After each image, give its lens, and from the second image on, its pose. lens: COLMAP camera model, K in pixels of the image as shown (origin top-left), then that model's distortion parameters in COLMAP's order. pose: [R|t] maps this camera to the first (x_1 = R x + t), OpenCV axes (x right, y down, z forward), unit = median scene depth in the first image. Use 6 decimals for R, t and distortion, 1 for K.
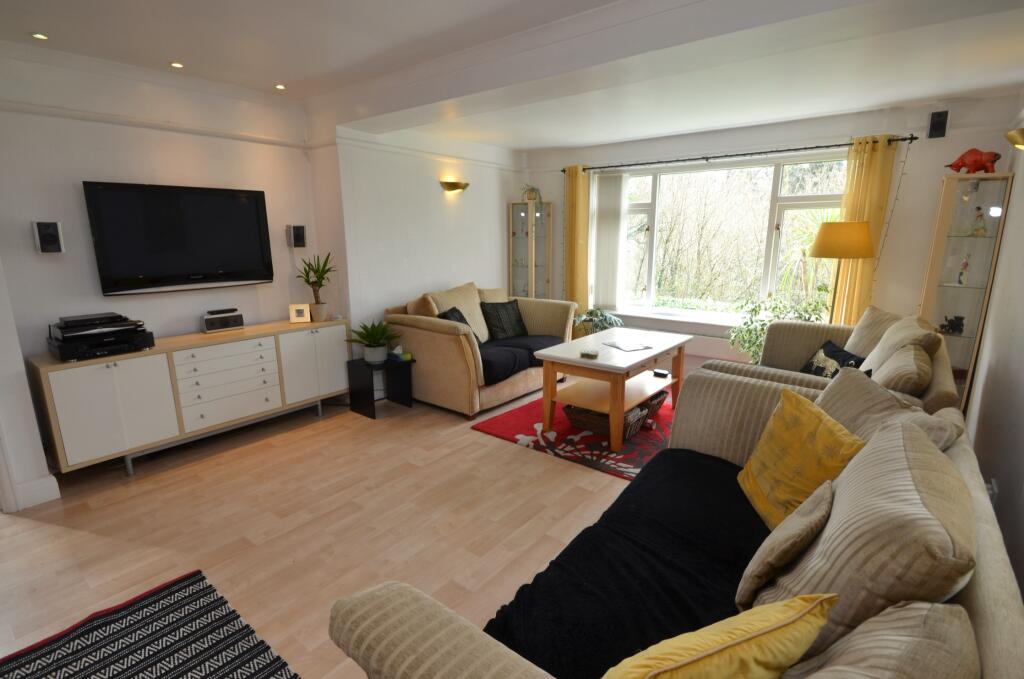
lens RADIAL K [[486.1, 0, 512.0], [0, 486.1, 339.5], [0, 0, 1]] dist [-0.002413, -0.001038]
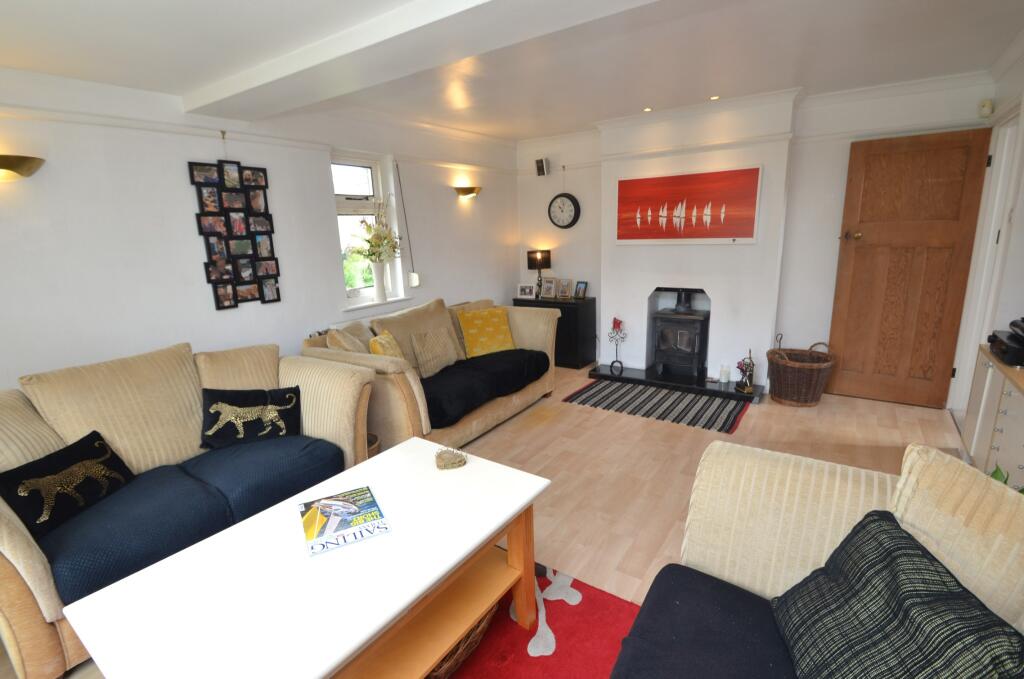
lens RADIAL K [[486.1, 0, 512.0], [0, 486.1, 339.5], [0, 0, 1]] dist [-0.002413, -0.001038]
pose [[-0.996842, 0.053704, -0.058501, 0.165089], [0.023733, 0.904466, 0.425885, -0.503863], [0.075784, 0.423152, -0.902884, 2.163191]]
